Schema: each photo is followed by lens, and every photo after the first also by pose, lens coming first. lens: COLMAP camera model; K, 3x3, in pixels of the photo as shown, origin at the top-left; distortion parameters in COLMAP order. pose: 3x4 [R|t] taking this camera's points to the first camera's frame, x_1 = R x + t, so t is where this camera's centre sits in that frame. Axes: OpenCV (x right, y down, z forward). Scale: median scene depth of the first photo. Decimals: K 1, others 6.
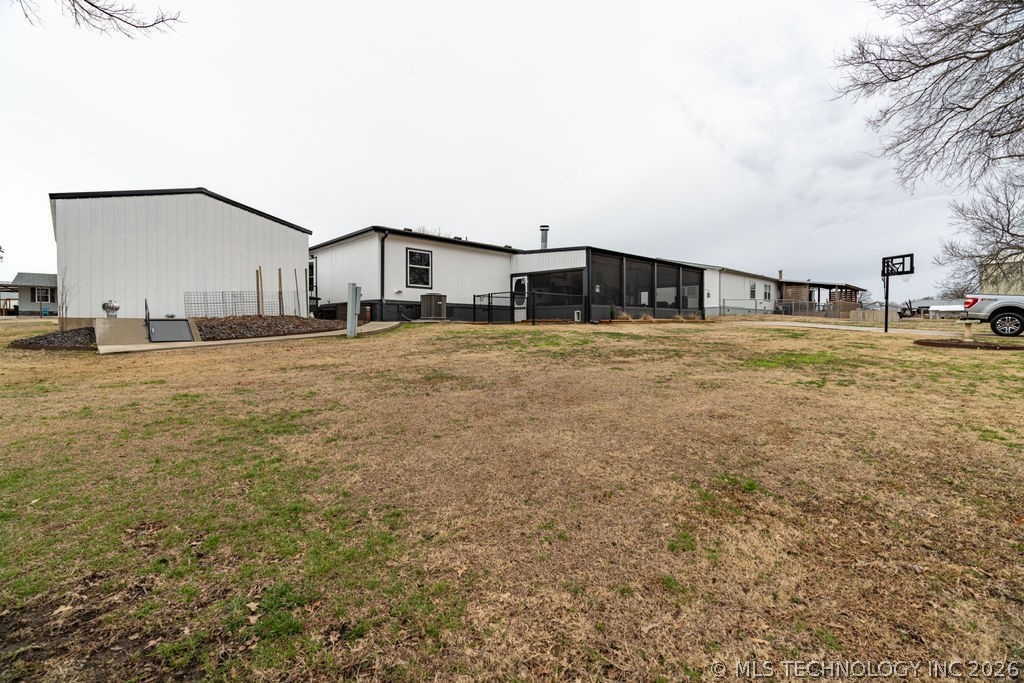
lens RADIAL K [[473.4, 0, 513.7], [0, 473.4, 304.5], [0, 0, 1]] dist [-0.009809, 0.000352]
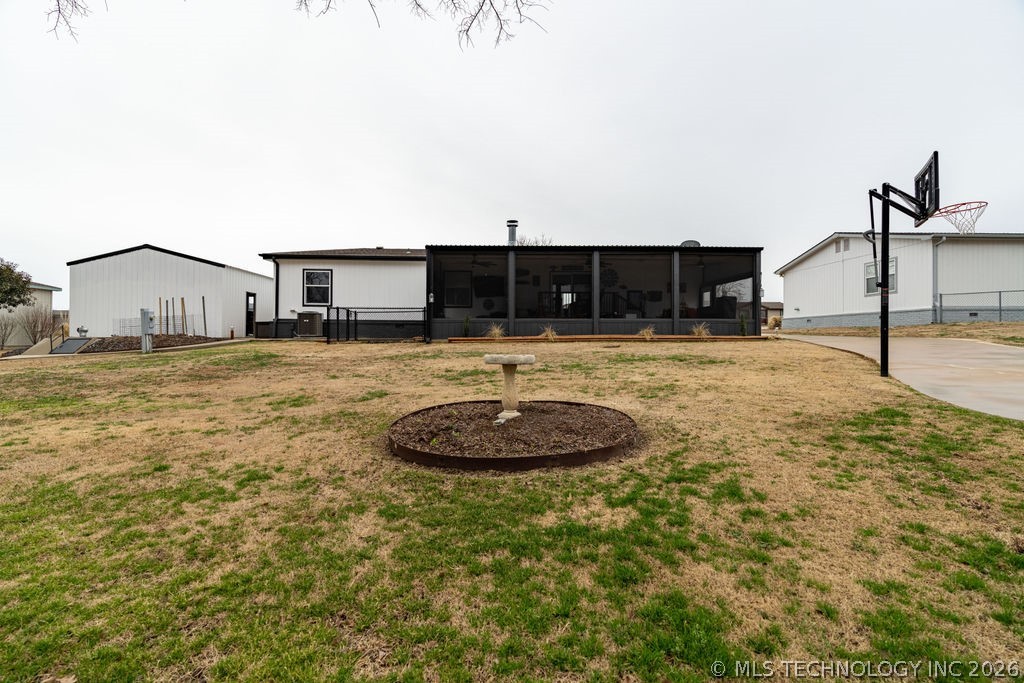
lens RADIAL K [[473.4, 0, 513.7], [0, 473.4, 304.5], [0, 0, 1]] dist [-0.009809, 0.000352]
pose [[0.742387, -0.039351, -0.668815, 0.817852], [0.028370, 0.999225, -0.027301, 0.002080], [0.669371, 0.001294, 0.742927, 0.517730]]
